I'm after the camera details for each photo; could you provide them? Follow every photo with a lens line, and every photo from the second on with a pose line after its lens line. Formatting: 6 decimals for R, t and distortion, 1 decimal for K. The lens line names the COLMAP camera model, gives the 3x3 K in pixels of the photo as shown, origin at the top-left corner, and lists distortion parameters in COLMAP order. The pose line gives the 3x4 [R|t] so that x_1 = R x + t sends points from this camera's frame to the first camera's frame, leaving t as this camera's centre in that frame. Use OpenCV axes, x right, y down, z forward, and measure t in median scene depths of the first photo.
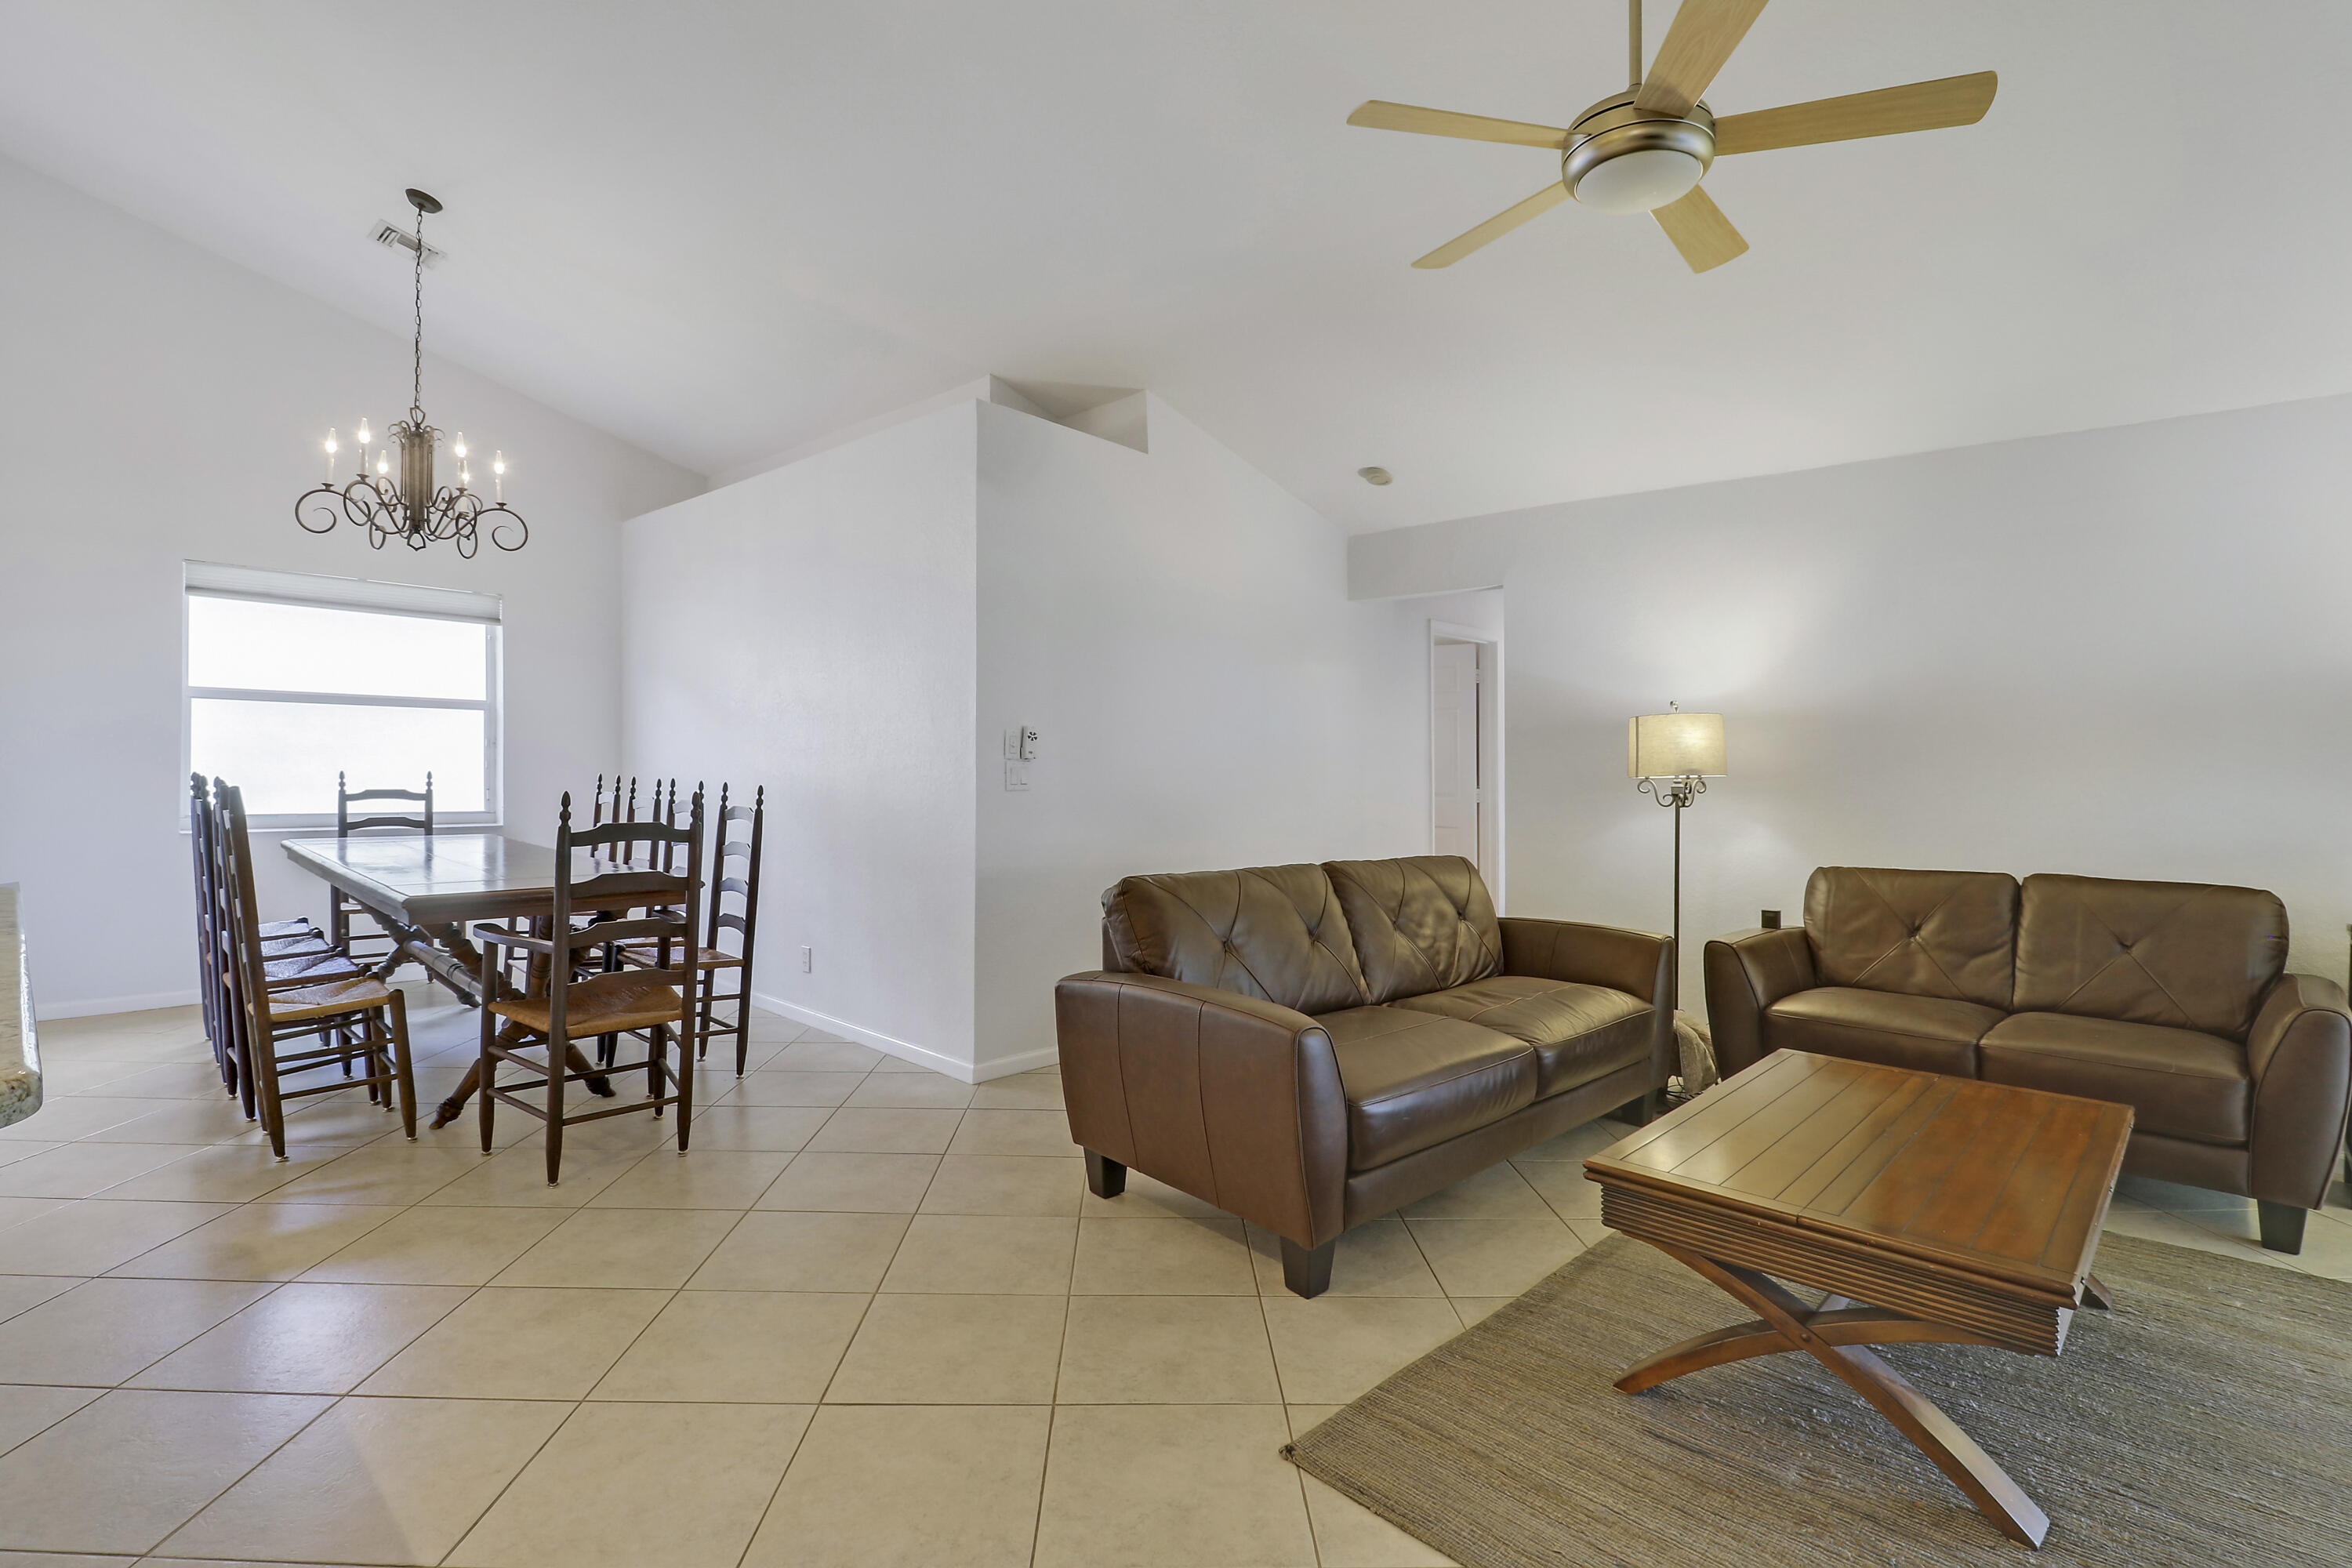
lens RADIAL K [[1086.2, 0, 1180.4], [0, 1086.2, 753.7], [0, 0, 1]] dist [0.000406, -0.014002]
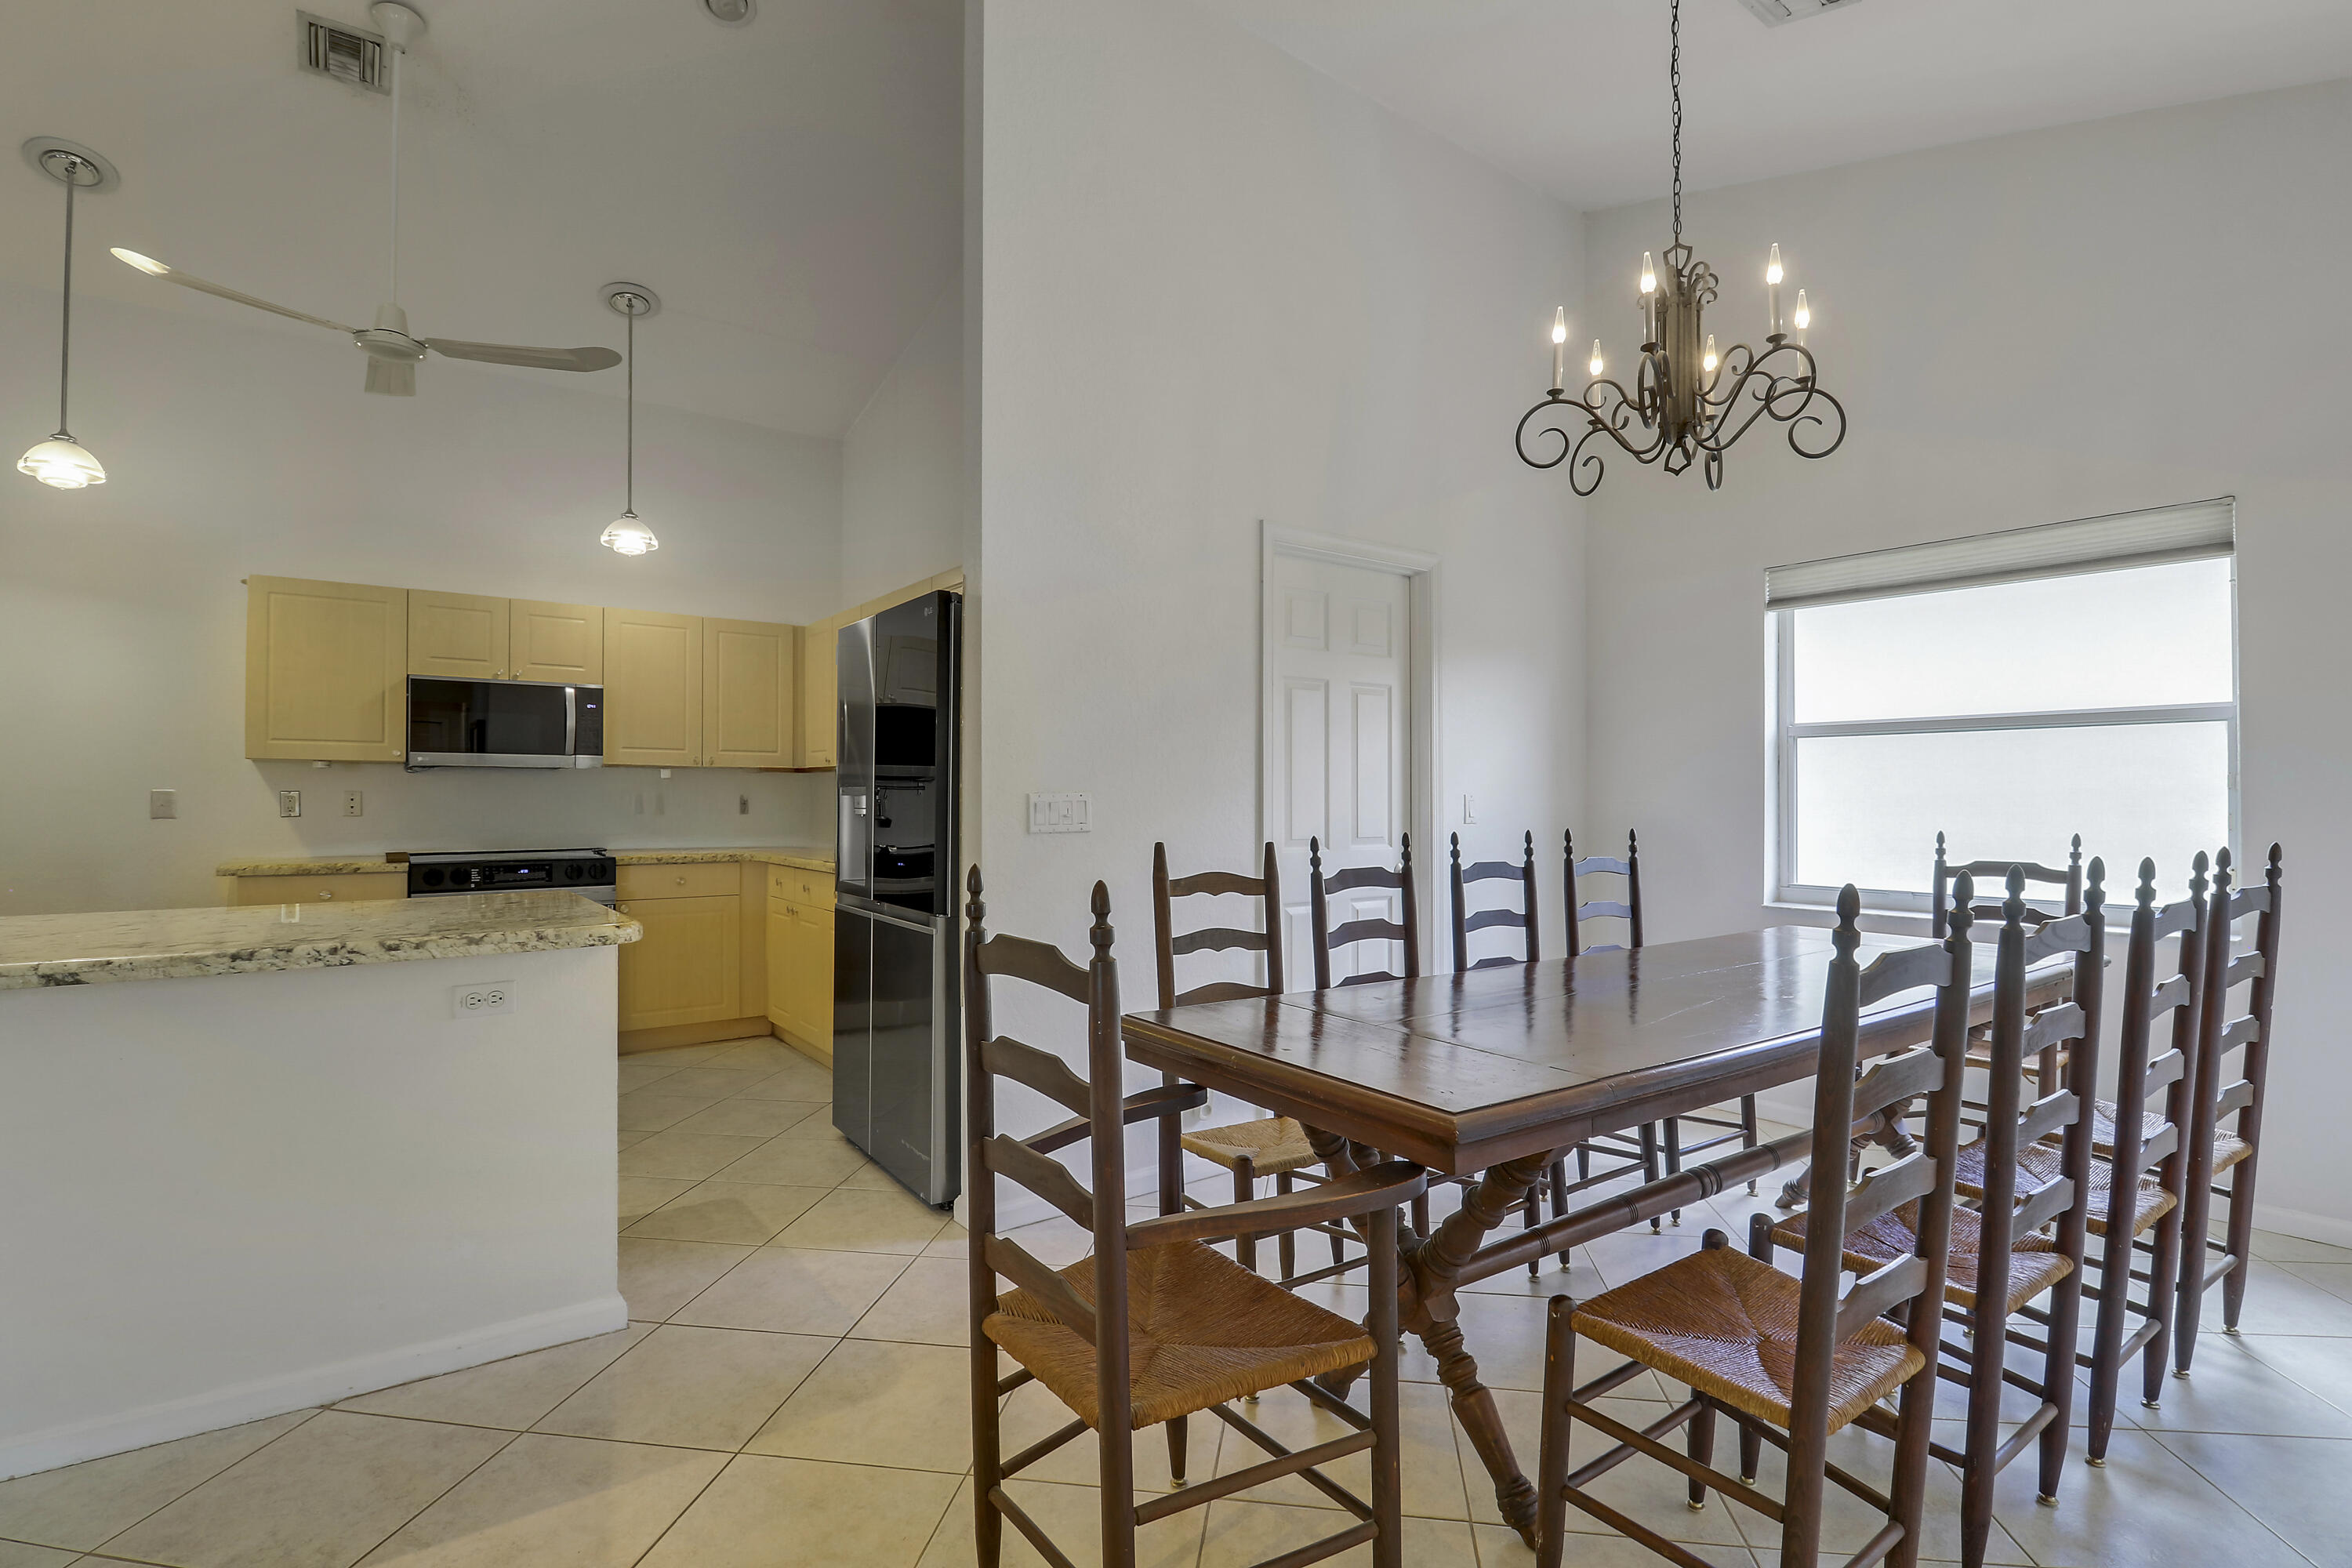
lens RADIAL K [[1100.1, 0, 1178.3], [0, 1100.1, 794.5], [0, 0, 1]] dist [0.011113, -0.019809]
pose [[-0.190775, -0.021140, -0.981406, -0.044206], [0.001093, 0.999763, -0.021748, 0.010041], [0.981633, -0.005222, -0.190707, 1.025879]]
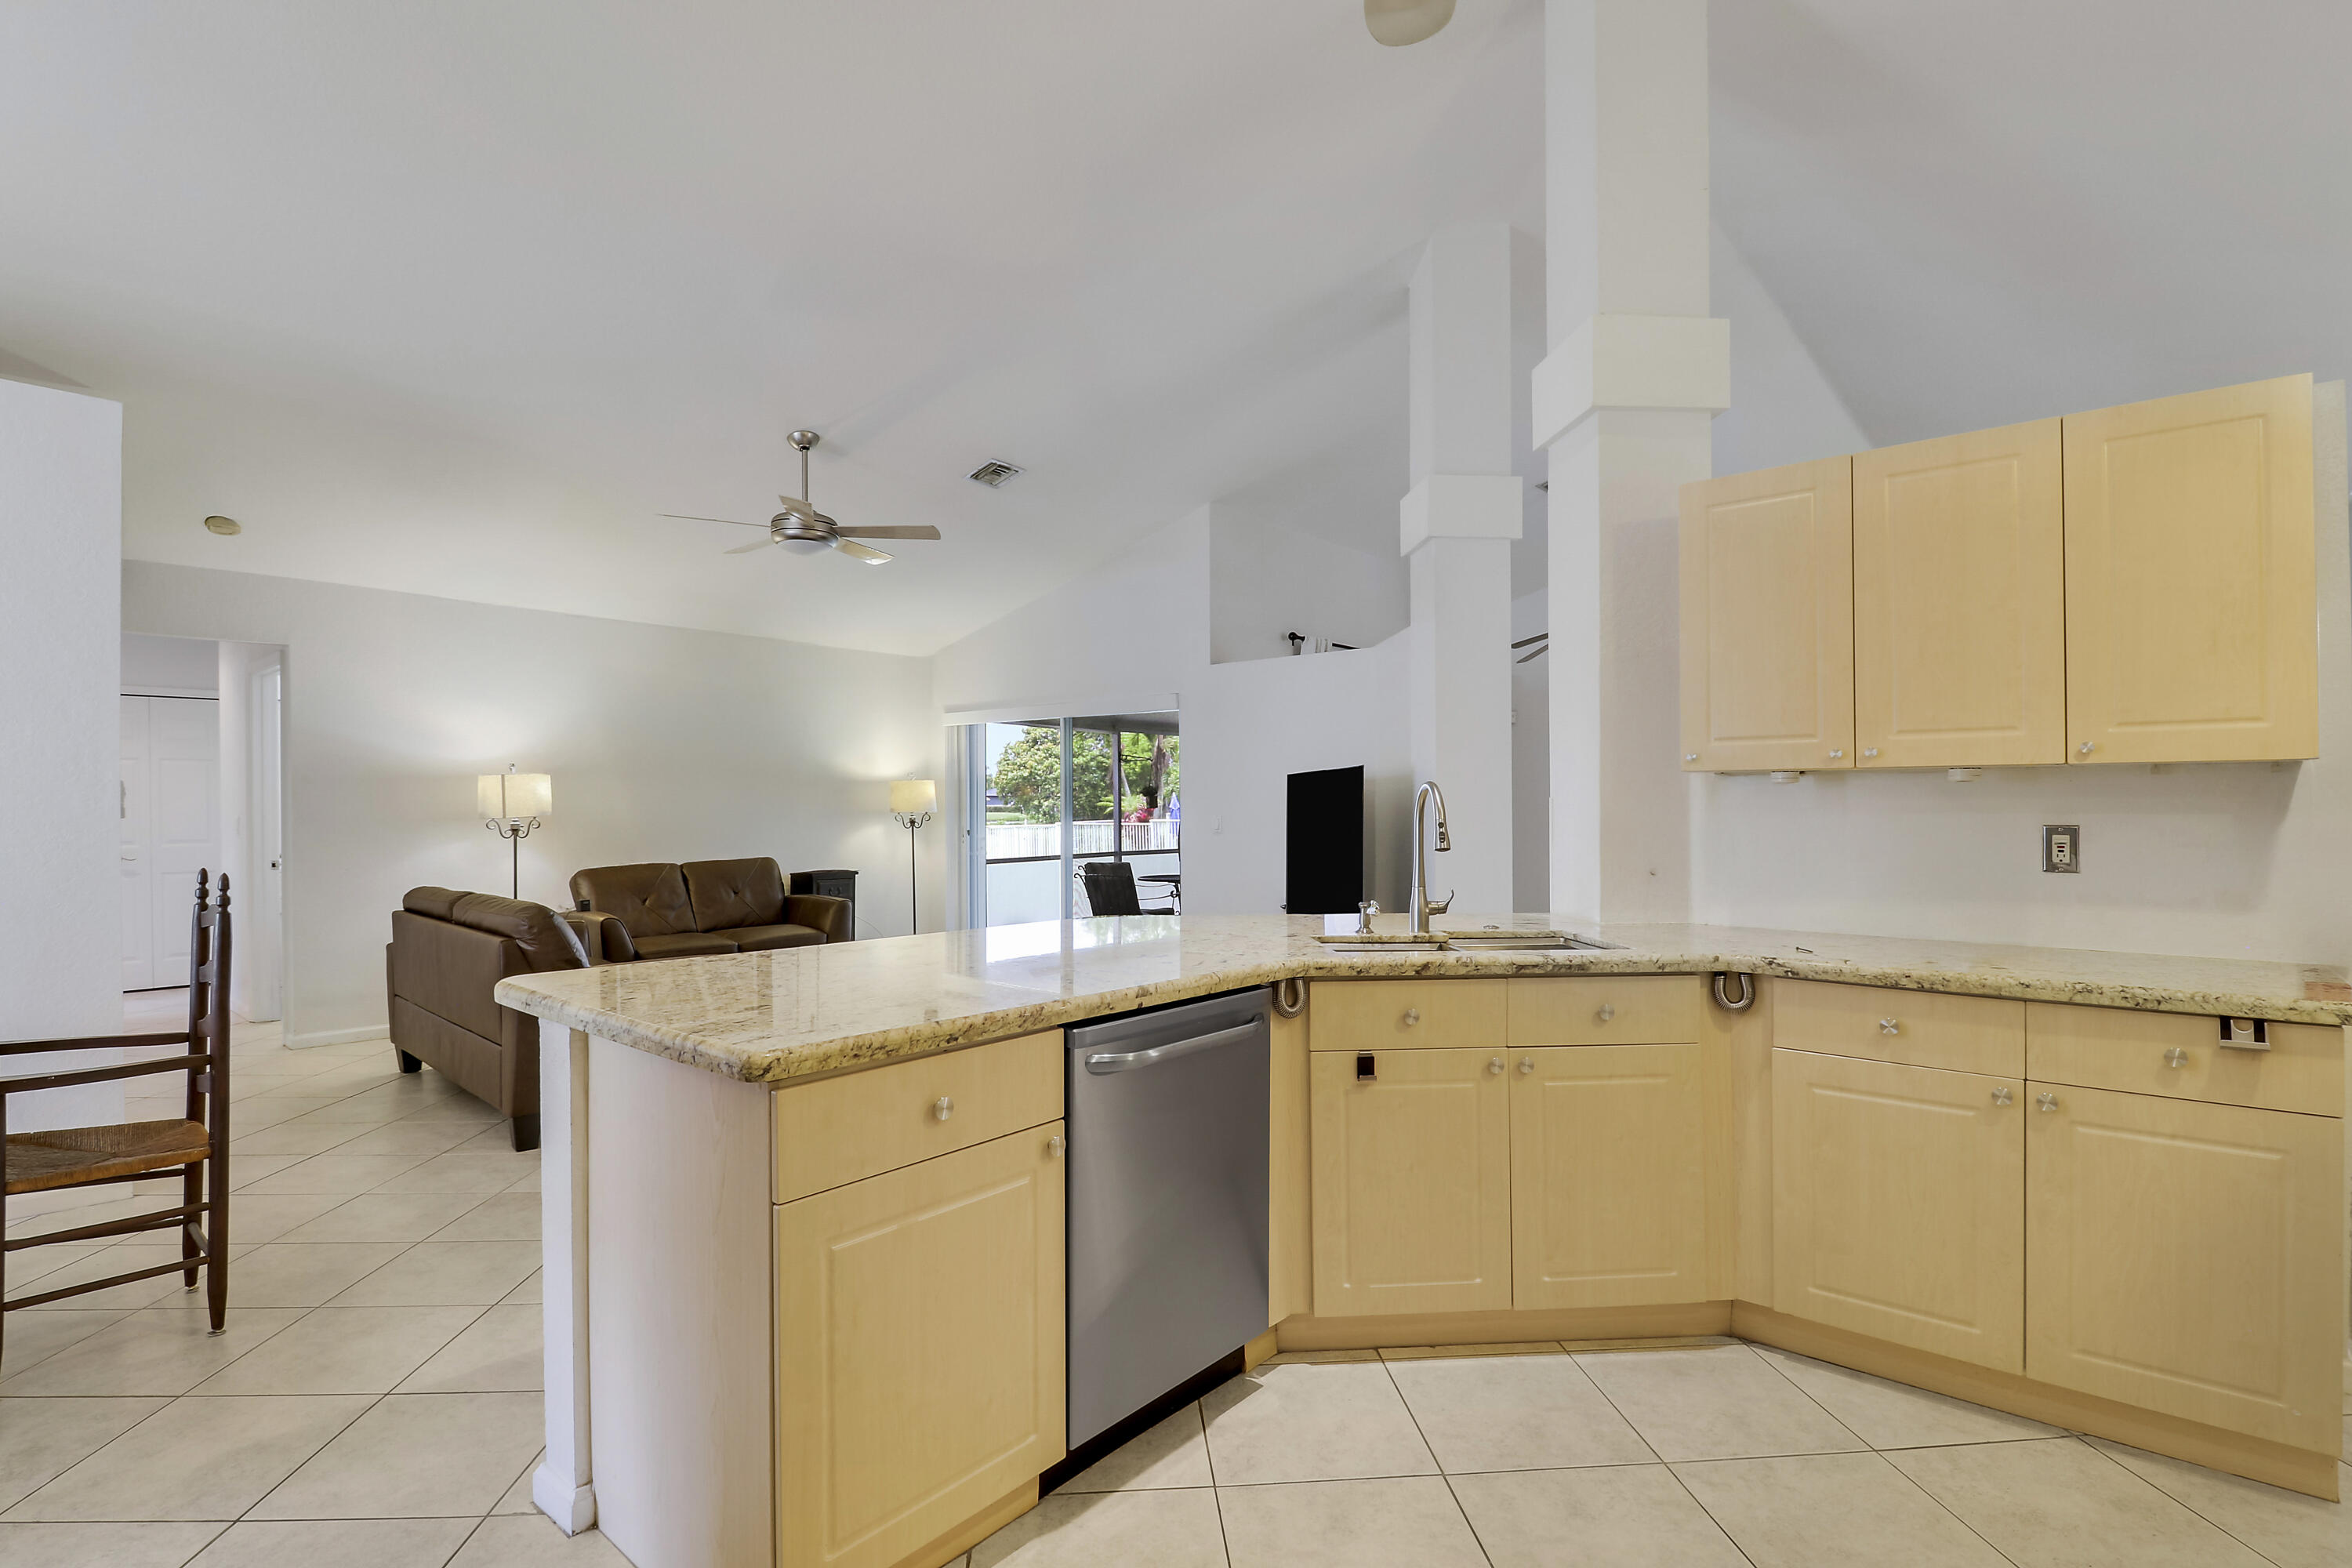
lens RADIAL K [[1080.8, 0, 1173.5], [0, 1080.8, 810.9], [0, 0, 1]] dist [-0.000196, -0.013021]
pose [[-0.032426, -0.023946, 0.999187, -1.228575], [-0.009200, 0.999678, 0.023659, -0.035426], [-0.999432, -0.008425, -0.032636, 0.228627]]
